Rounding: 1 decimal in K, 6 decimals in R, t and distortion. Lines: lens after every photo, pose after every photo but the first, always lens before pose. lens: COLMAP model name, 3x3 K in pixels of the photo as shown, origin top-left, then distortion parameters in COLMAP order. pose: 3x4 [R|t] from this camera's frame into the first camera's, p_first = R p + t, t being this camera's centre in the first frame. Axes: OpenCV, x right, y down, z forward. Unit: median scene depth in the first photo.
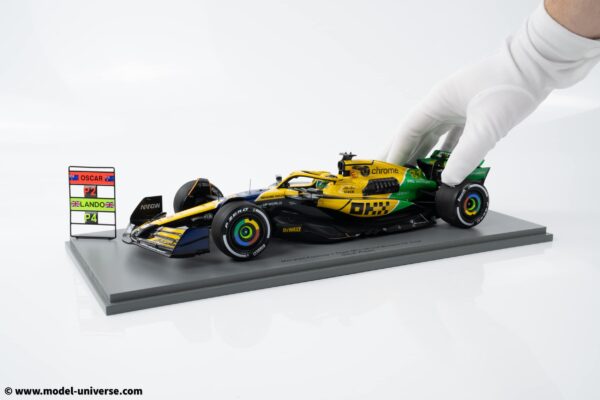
lens RADIAL K [[701.1, 0, 316.4], [0, 701.1, 201.0], [0, 0, 1]] dist [0.183071, 0.006665]
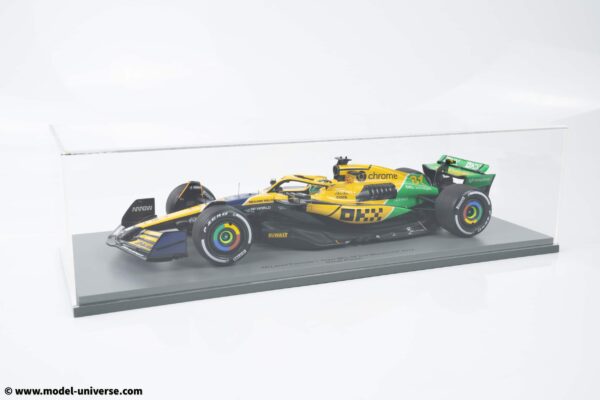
lens RADIAL K [[701.1, 0, 316.4], [0, 701.1, 201.0], [0, 0, 1]] dist [0.183071, 0.006665]
pose [[0.996092, 0.017042, -0.086656, 0.097126], [-0.017294, 0.999848, -0.002155, -0.005262], [0.086606, 0.003645, 0.996236, 0.027380]]
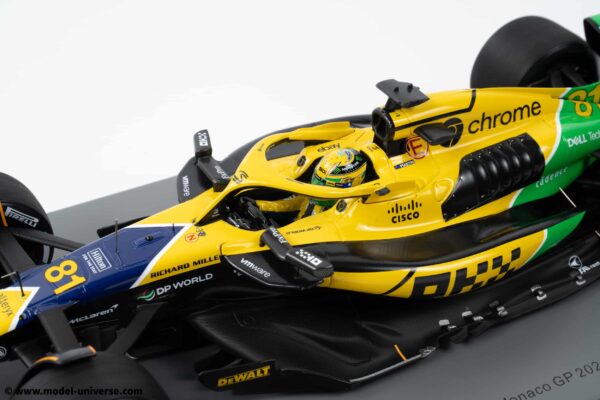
lens RADIAL K [[1154.3, 0, 300.0], [0, 1154.3, 200.0], [0, 0, 1]] dist [0.216768, 0.076862]
pose [[0.999931, -0.011358, -0.002832, -0.004367], [0.011572, 0.922819, 0.385060, -0.246781], [-0.001760, -0.385067, 0.922887, 0.476808]]
